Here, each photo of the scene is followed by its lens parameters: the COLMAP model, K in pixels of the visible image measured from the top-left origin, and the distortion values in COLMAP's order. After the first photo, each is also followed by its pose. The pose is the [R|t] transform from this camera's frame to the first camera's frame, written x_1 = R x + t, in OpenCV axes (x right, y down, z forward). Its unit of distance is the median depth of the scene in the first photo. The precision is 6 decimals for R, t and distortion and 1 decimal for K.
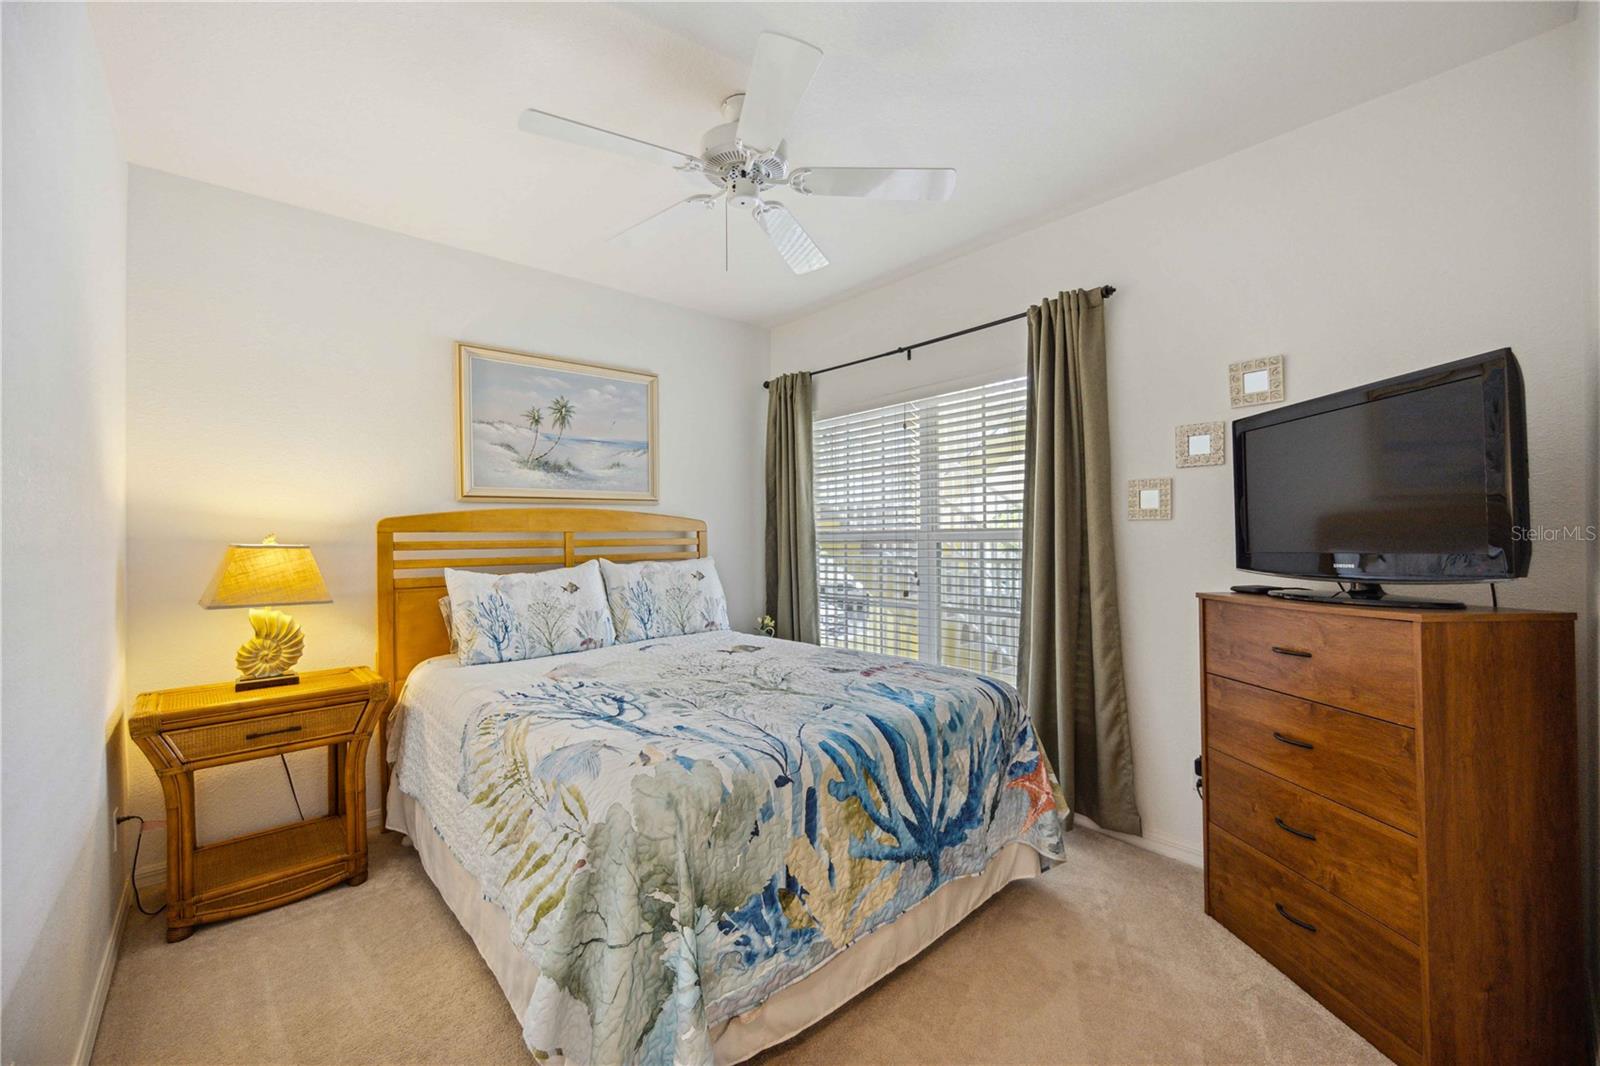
lens RADIAL K [[653.8, 0, 801.2], [0, 653.8, 536.5], [0, 0, 1]] dist [-0.001412, -0.000112]
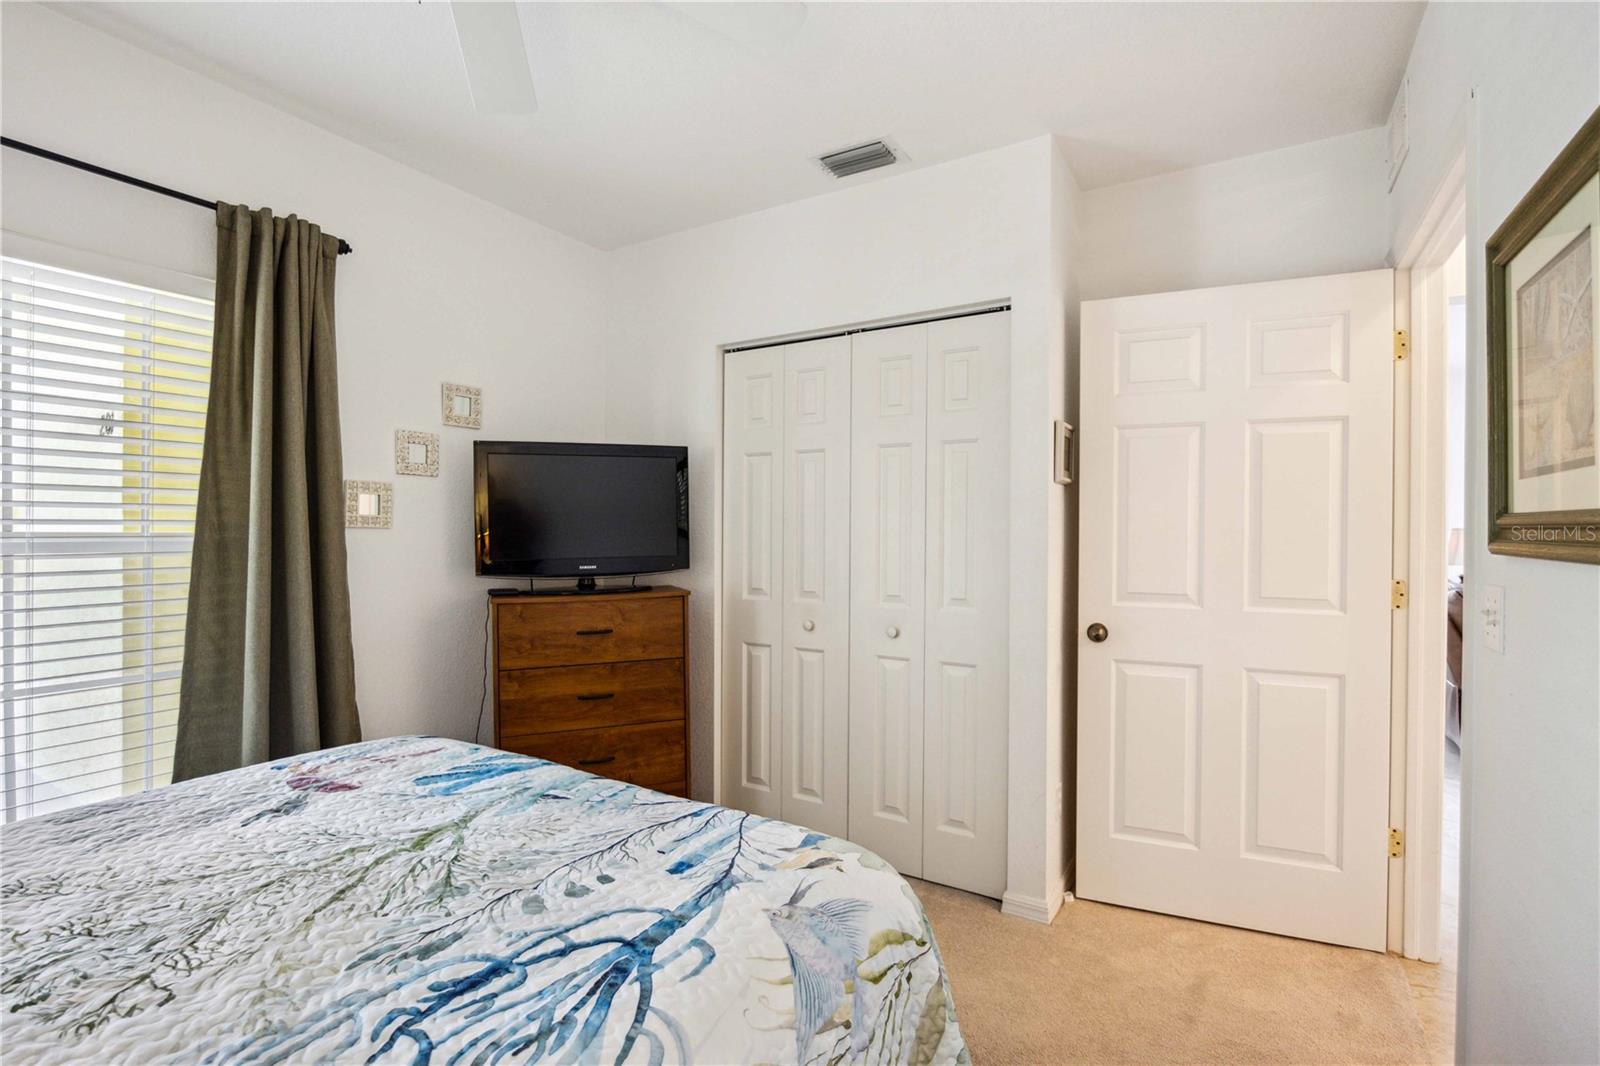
lens RADIAL K [[729.4, 0, 804.5], [0, 729.4, 540.8], [0, 0, 1]] dist [-0.009826, 0.000300]
pose [[-0.298220, -0.000806, 0.954497, -0.815467], [-0.003088, 0.999995, -0.000120, -0.014035], [-0.954492, -0.002984, -0.298221, 1.023571]]
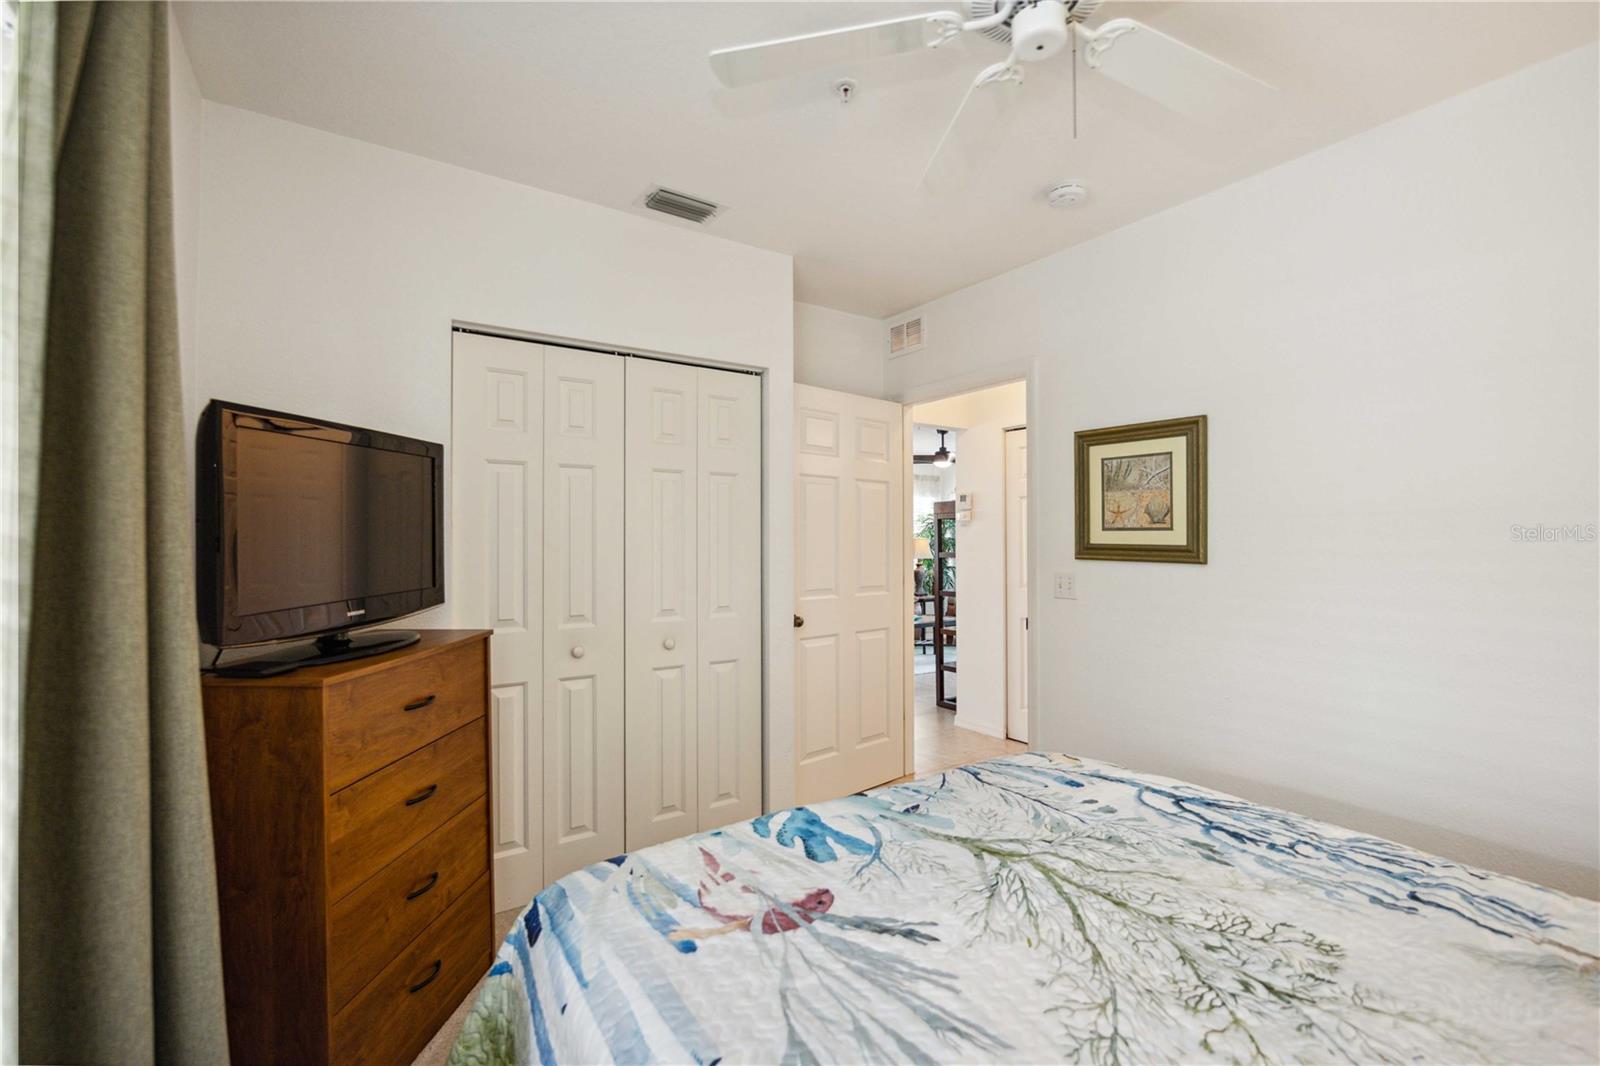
lens RADIAL K [[696.6, 0, 808.1], [0, 696.6, 533.6], [0, 0, 1]] dist [-0.007513, 0.000064]
pose [[-0.990829, 0.010713, 0.134699, 0.051119], [0.009554, 0.999912, -0.009250, -0.054542], [-0.134787, -0.007878, -0.990843, 1.904104]]
